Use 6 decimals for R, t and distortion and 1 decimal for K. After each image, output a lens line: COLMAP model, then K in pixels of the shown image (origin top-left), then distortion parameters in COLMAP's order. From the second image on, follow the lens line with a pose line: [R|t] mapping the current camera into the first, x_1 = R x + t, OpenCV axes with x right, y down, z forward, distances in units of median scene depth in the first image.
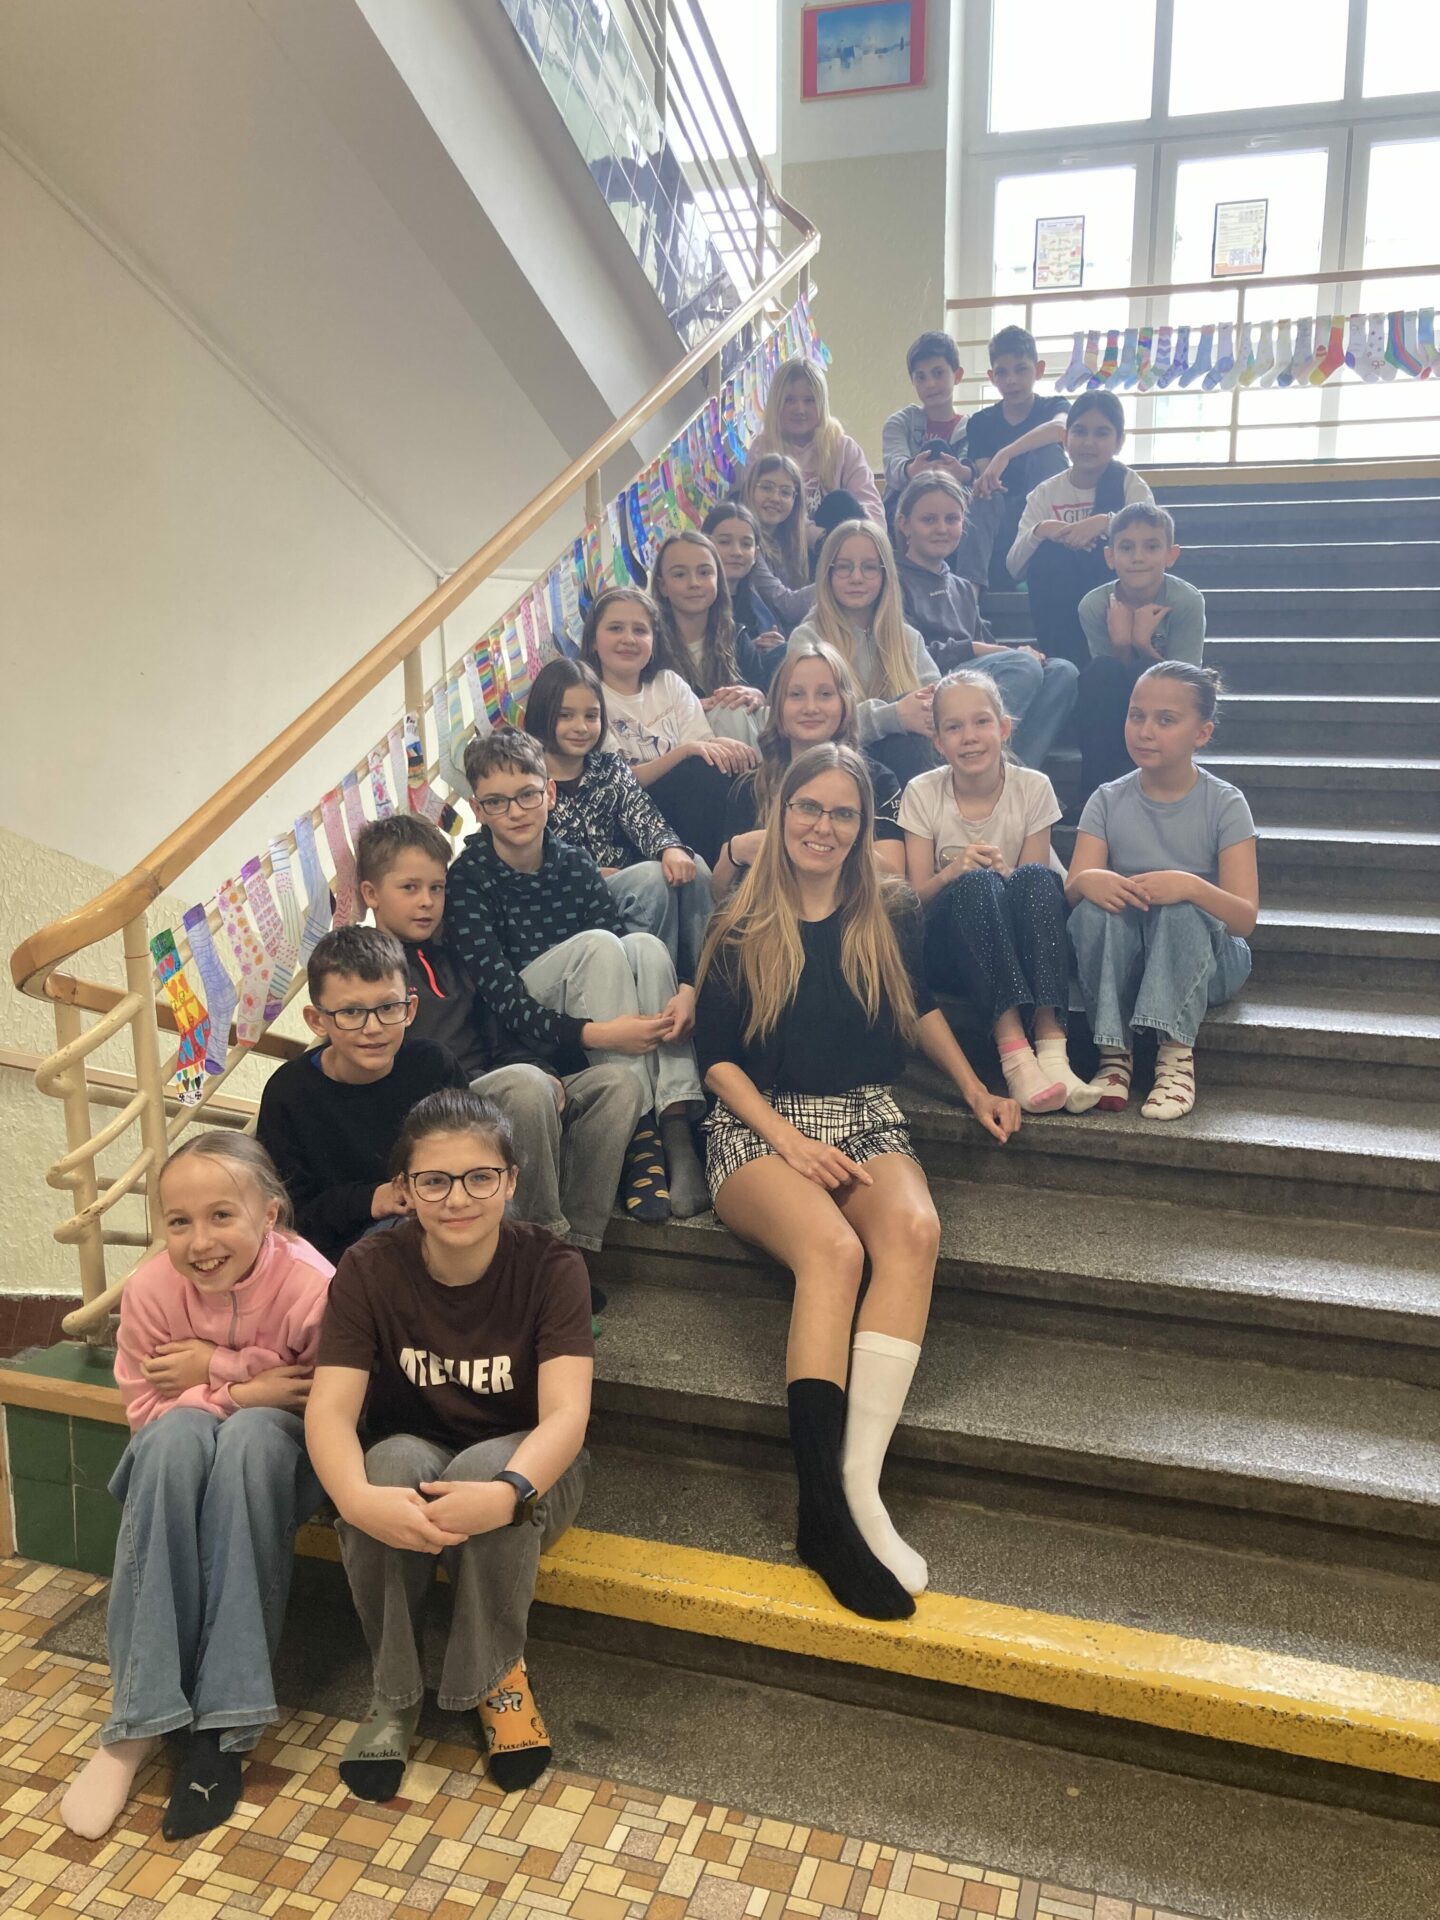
lens RADIAL K [[1611.3, 0, 733.7], [0, 1611.3, 965.3], [0, 0, 1]] dist [0.044989, -0.035420]
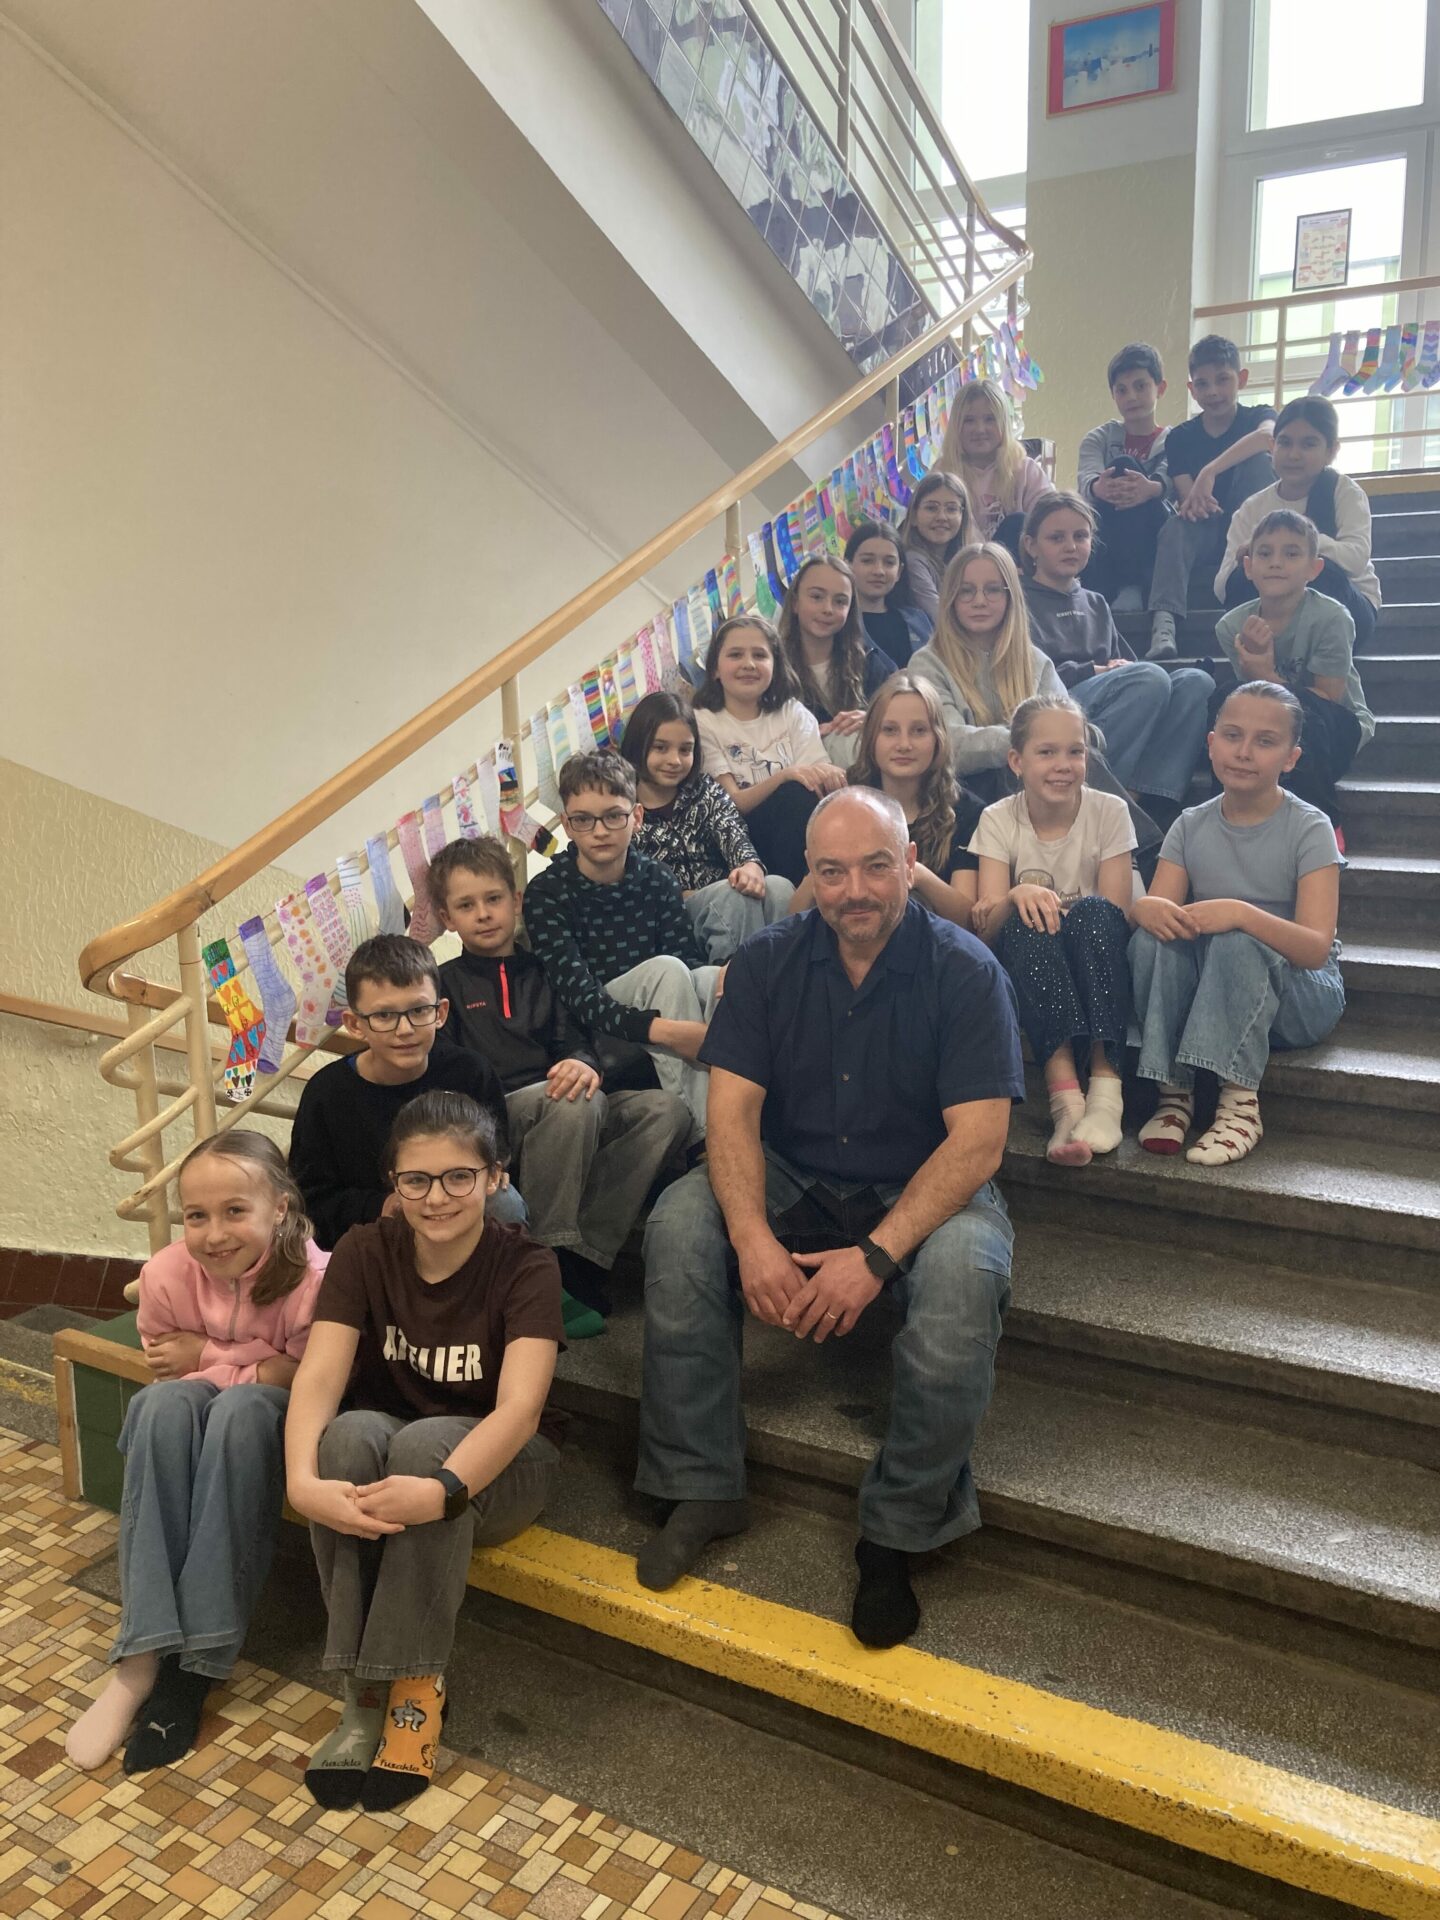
lens RADIAL K [[1611.3, 0, 723.9], [0, 1611.3, 958.2], [0, 0, 1]] dist [0.044989, -0.035420]
pose [[0.973954, 0.027275, -0.225097, 0.210171], [-0.031251, 0.999412, -0.014120, -0.003839], [0.224580, 0.020787, 0.974234, 0.010328]]
